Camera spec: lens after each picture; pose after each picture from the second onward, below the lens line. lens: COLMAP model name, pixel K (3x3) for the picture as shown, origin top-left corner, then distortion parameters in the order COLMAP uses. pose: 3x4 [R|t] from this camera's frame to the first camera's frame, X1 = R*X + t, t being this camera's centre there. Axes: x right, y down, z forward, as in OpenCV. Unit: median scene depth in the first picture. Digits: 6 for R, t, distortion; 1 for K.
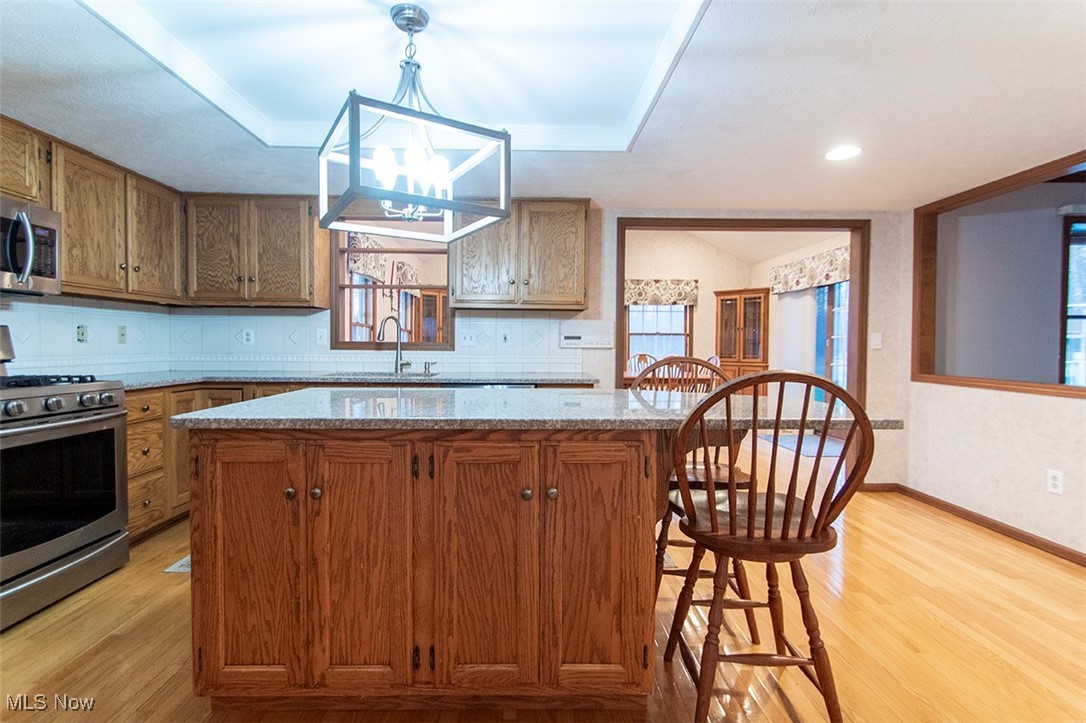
lens RADIAL K [[497.6, 0, 537.6], [0, 497.6, 358.3], [0, 0, 1]] dist [0.002366, -0.000406]
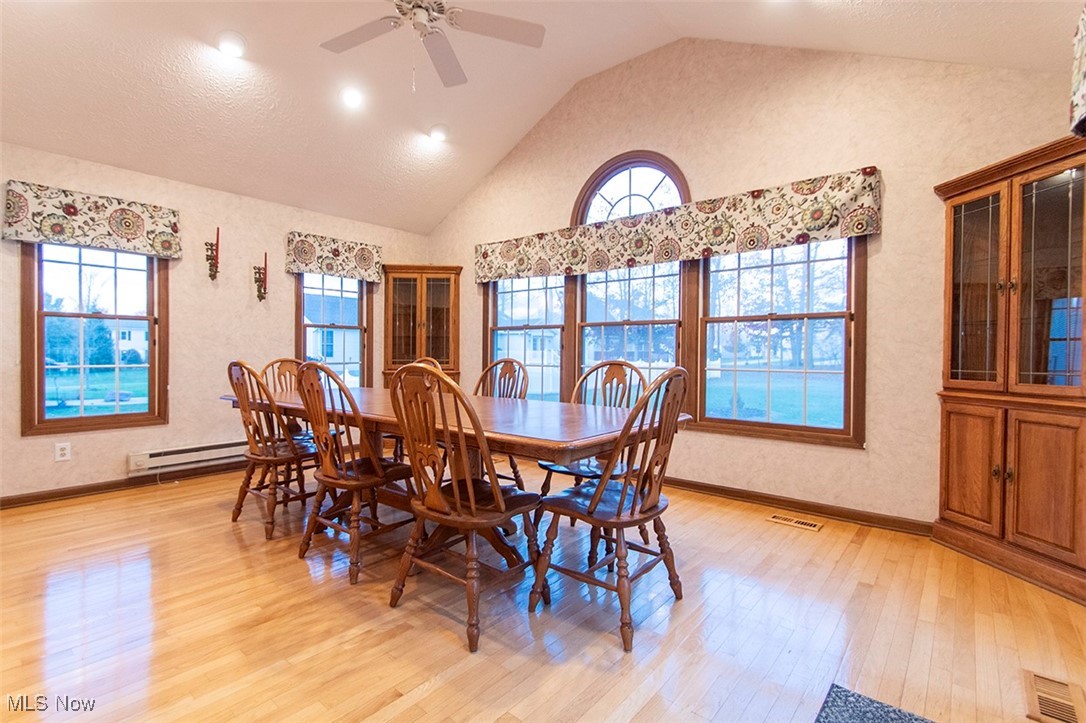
lens RADIAL K [[497.6, 0, 541.8], [0, 497.6, 360.3], [0, 0, 1]] dist [0.002366, -0.000406]
pose [[0.741921, 0.008932, -0.670428, 0.391070], [-0.020685, 0.999740, -0.009572, -0.003748], [0.670168, 0.020970, 0.741913, 0.559986]]
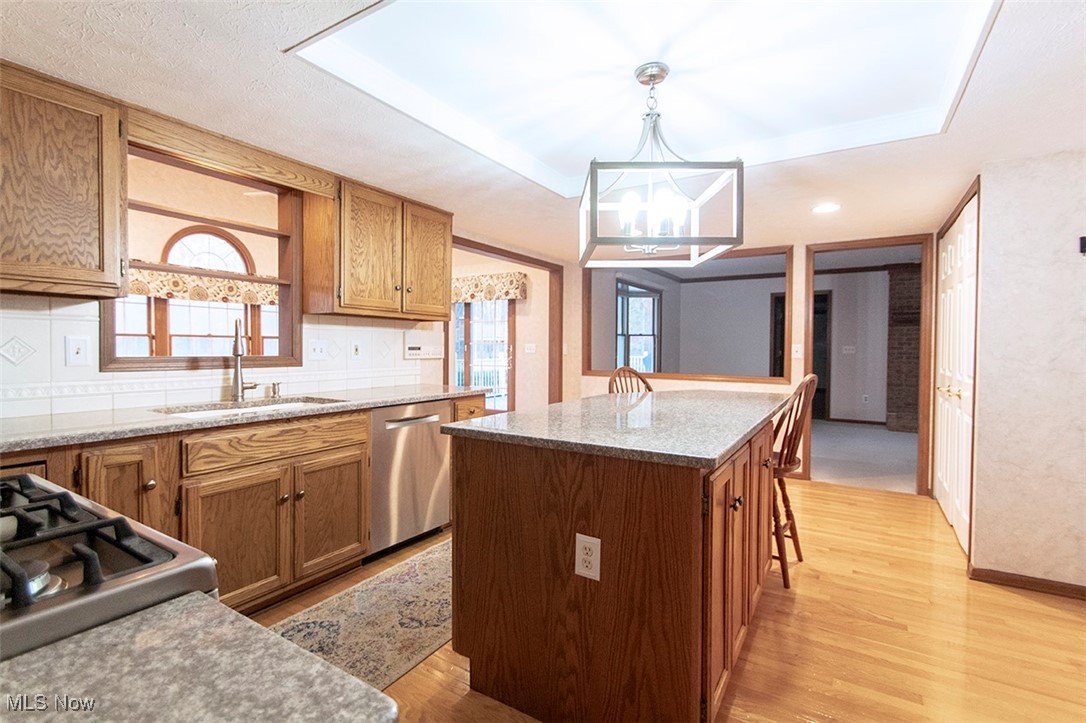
lens RADIAL K [[497.6, 0, 538.6], [0, 497.6, 354.9], [0, 0, 1]] dist [0.002366, -0.000406]
pose [[0.551332, -0.016296, 0.834127, -0.608392], [0.021023, 0.999763, 0.005636, -0.029552], [-0.834021, 0.014429, 0.551544, 0.268787]]
